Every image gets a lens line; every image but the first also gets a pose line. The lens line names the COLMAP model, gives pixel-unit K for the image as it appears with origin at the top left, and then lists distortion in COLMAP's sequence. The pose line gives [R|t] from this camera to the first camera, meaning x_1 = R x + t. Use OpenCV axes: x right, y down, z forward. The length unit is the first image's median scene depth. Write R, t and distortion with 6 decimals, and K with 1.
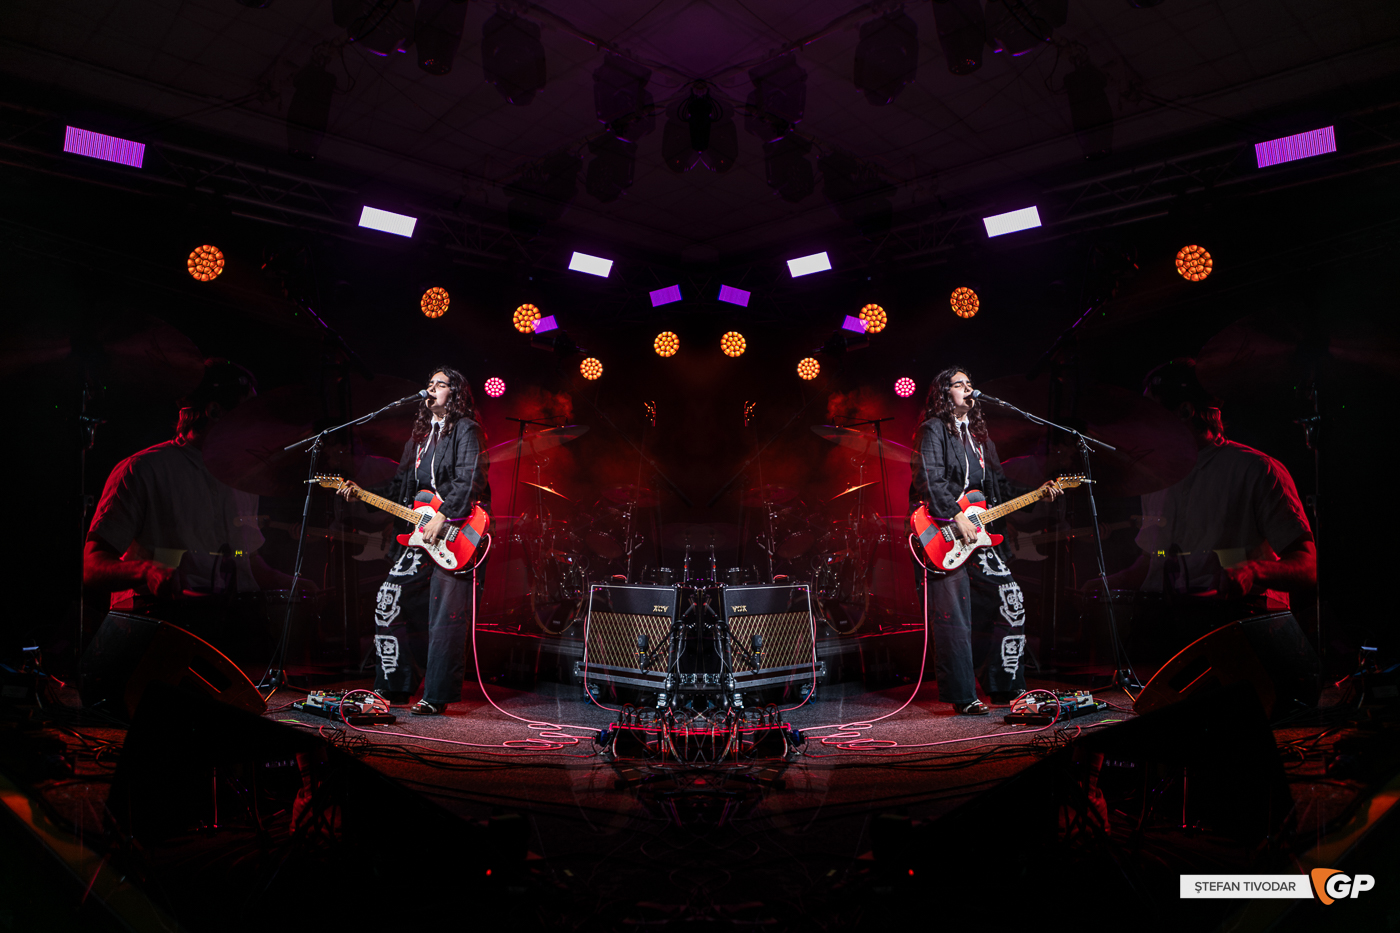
lens RADIAL K [[972.1, 0, 700.0], [0, 972.1, 466.5], [0, 0, 1]] dist [-0.046347, -0.000194]
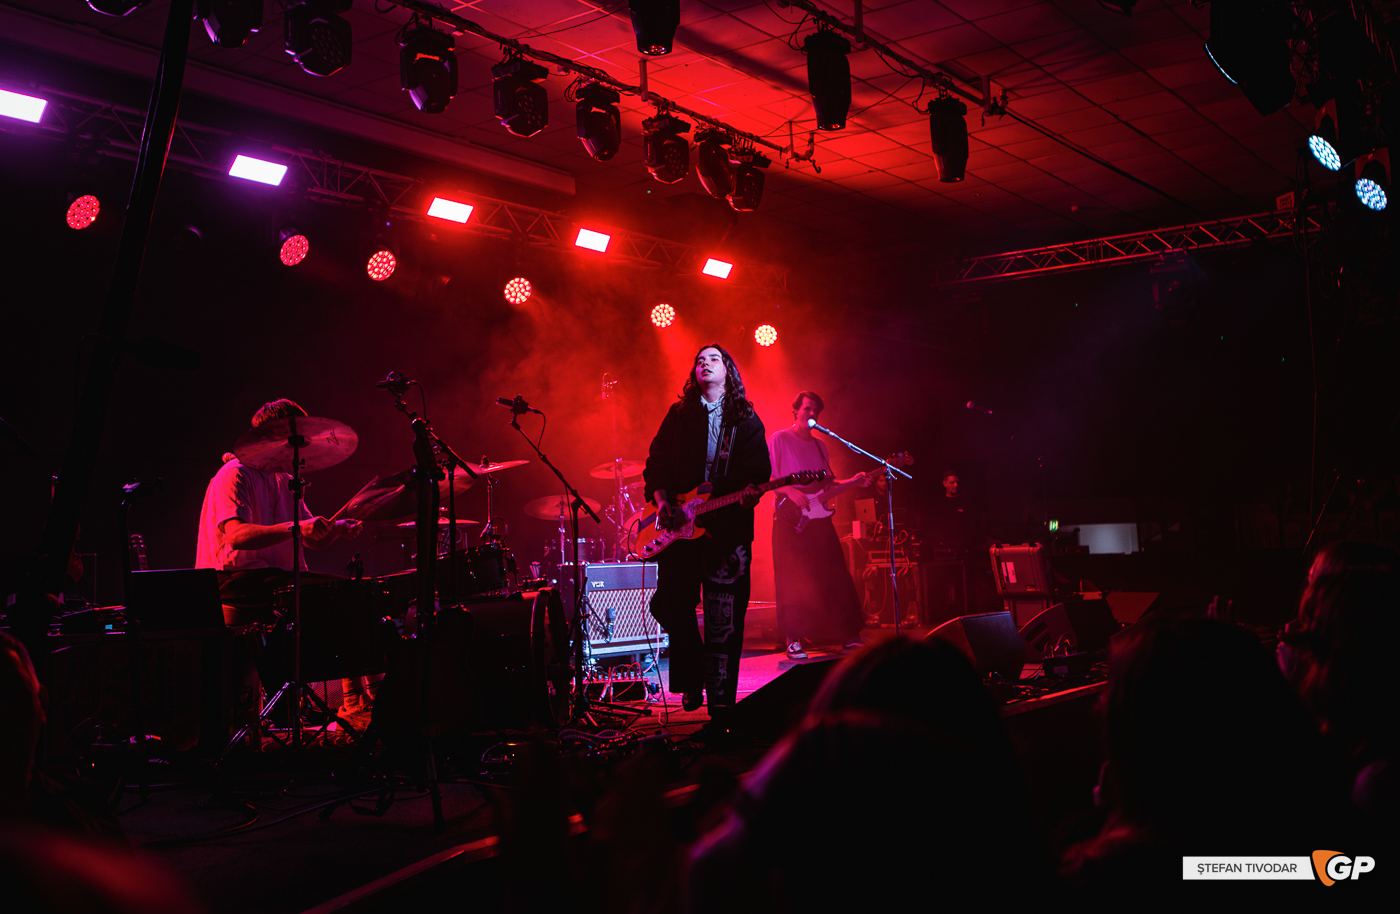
lens RADIAL K [[1329.8, 0, 761.7], [0, 1329.8, 397.7], [0, 0, 1]] dist [-0.008985, -0.019333]
pose [[0.975895, 0.075680, 0.204698, -0.104832], [-0.080067, 0.996702, 0.013225, -0.103907], [-0.203022, -0.029296, 0.978736, -0.536842]]
